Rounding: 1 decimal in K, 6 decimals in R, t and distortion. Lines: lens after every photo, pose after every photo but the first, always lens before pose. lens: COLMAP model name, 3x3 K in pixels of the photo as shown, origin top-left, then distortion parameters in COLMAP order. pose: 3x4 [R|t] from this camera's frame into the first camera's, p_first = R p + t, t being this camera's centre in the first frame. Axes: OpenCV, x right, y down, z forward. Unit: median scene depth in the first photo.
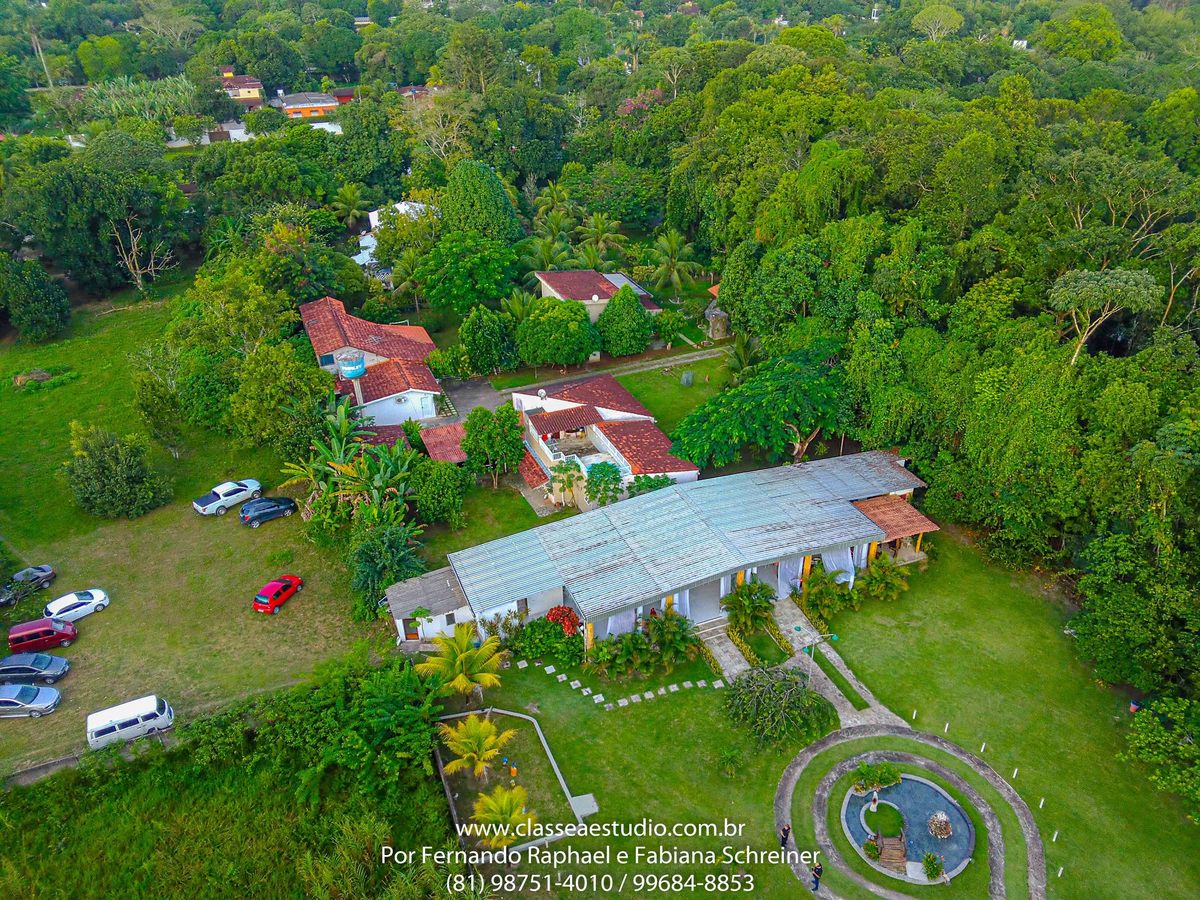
lens RADIAL K [[912.6, 0, 622.2], [0, 912.6, 463.7], [0, 0, 1]] dist [0.063655, -0.091779]
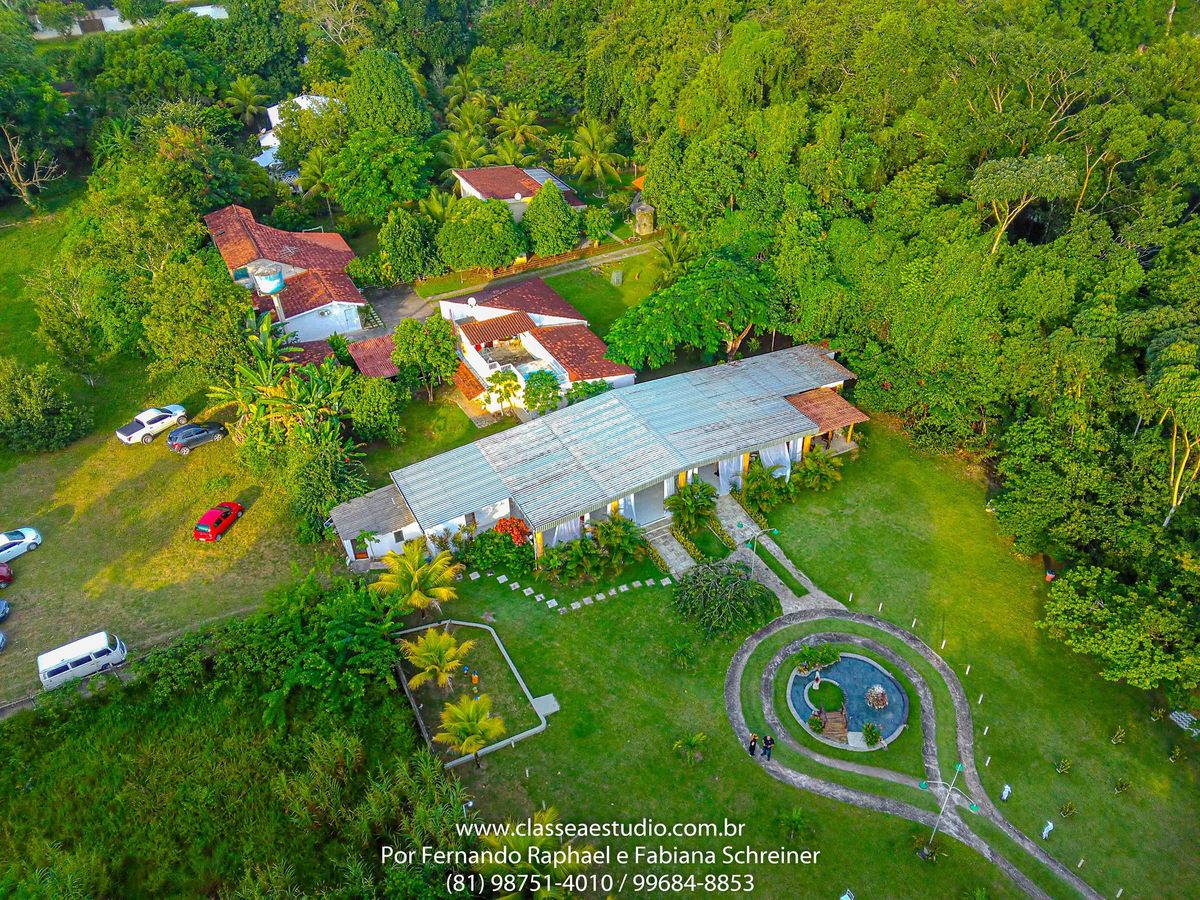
lens RADIAL K [[912.6, 0, 623.6], [0, 912.6, 463.3], [0, 0, 1]] dist [0.063655, -0.091779]
pose [[0.995353, -0.058261, 0.076671, -0.014541], [0.048751, 0.991511, 0.120541, -0.020180], [-0.083043, -0.116243, 0.989743, -0.008861]]
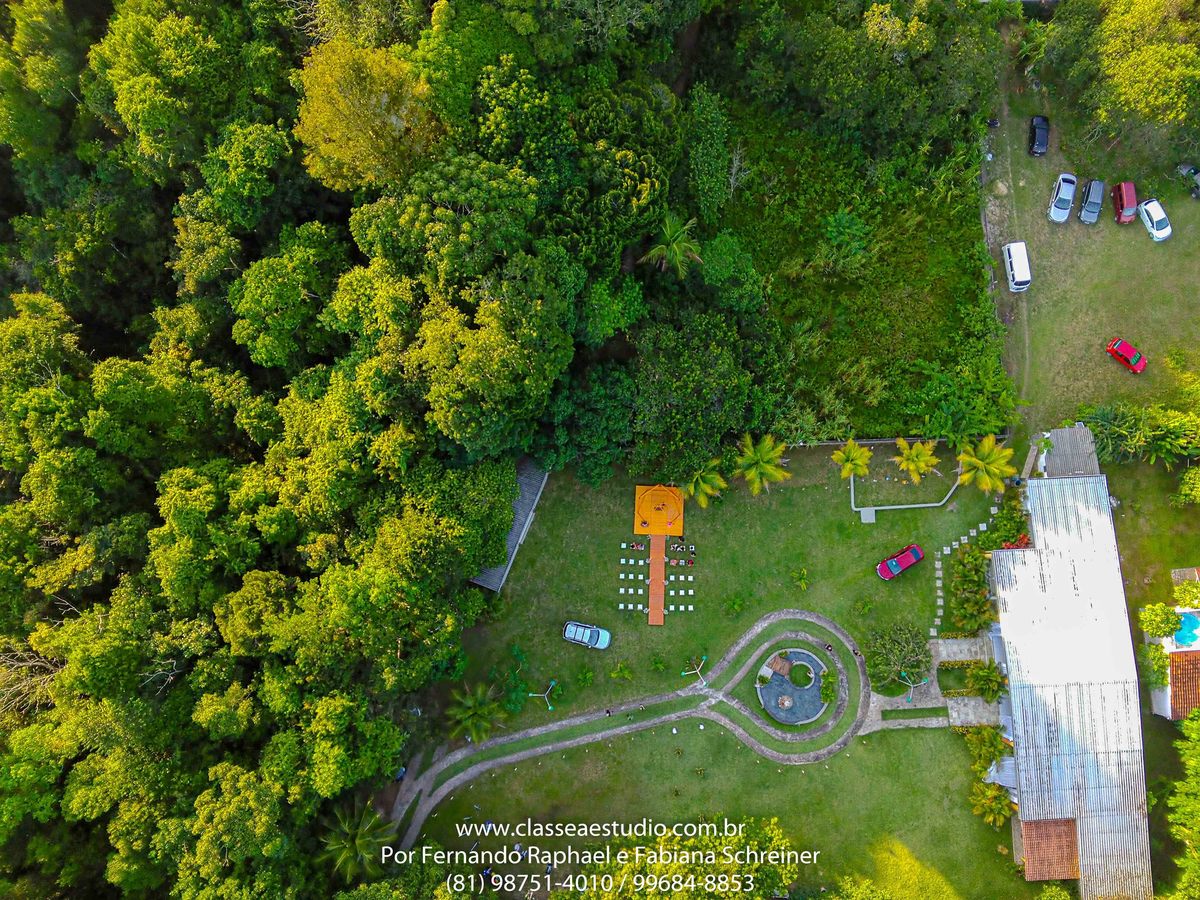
lens RADIAL K [[912.6, 0, 625.2], [0, 912.6, 458.0], [0, 0, 1]] dist [0.063655, -0.091779]
pose [[-0.345103, 0.934054, -0.091910, 0.145666], [-0.455126, -0.080900, 0.886745, -0.786558], [0.820832, 0.347849, 0.453031, -0.154693]]
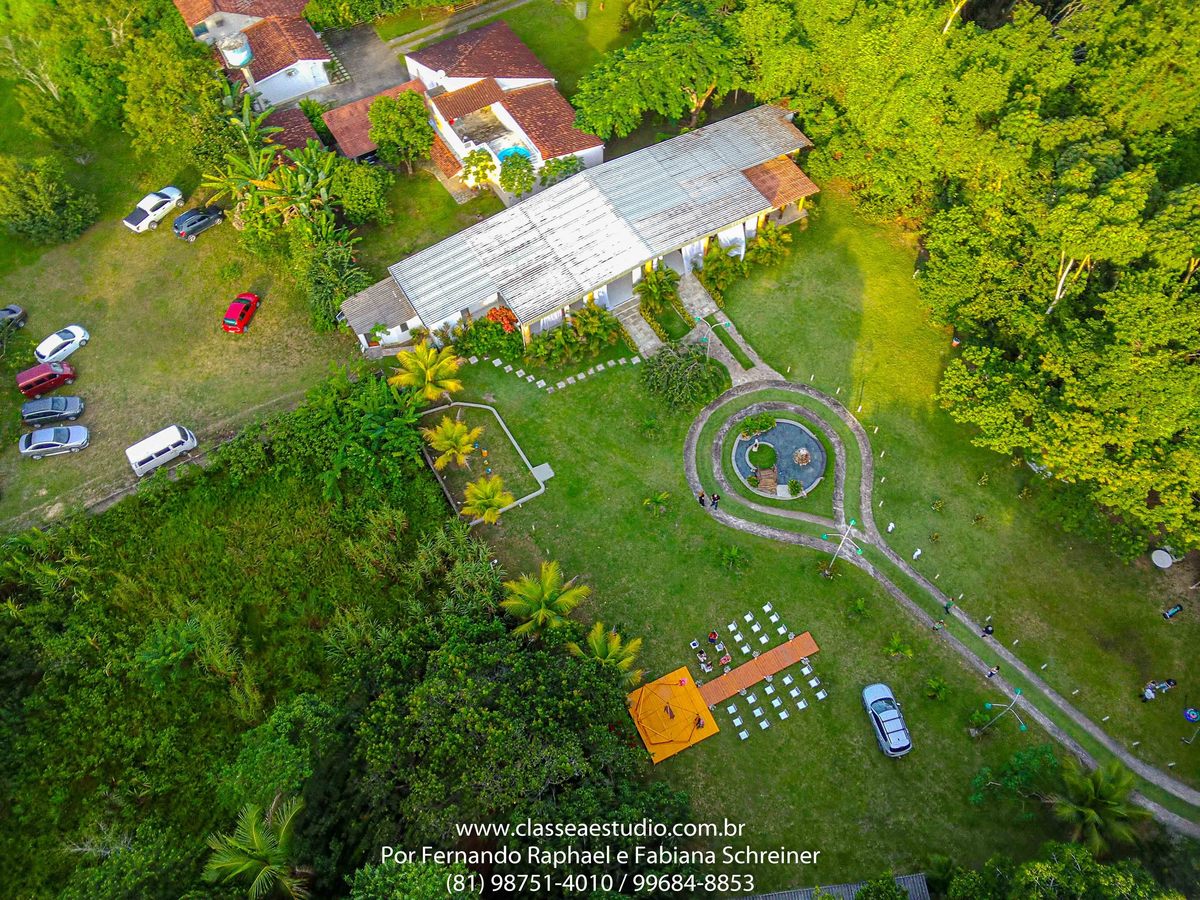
lens RADIAL K [[912.6, 0, 629.6], [0, 912.6, 468.9], [0, 0, 1]] dist [0.063655, -0.091779]
pose [[0.989889, -0.122212, 0.071996, -0.010418], [0.071365, 0.867768, 0.491819, -0.232852], [-0.122582, -0.481708, 0.867716, -0.136766]]
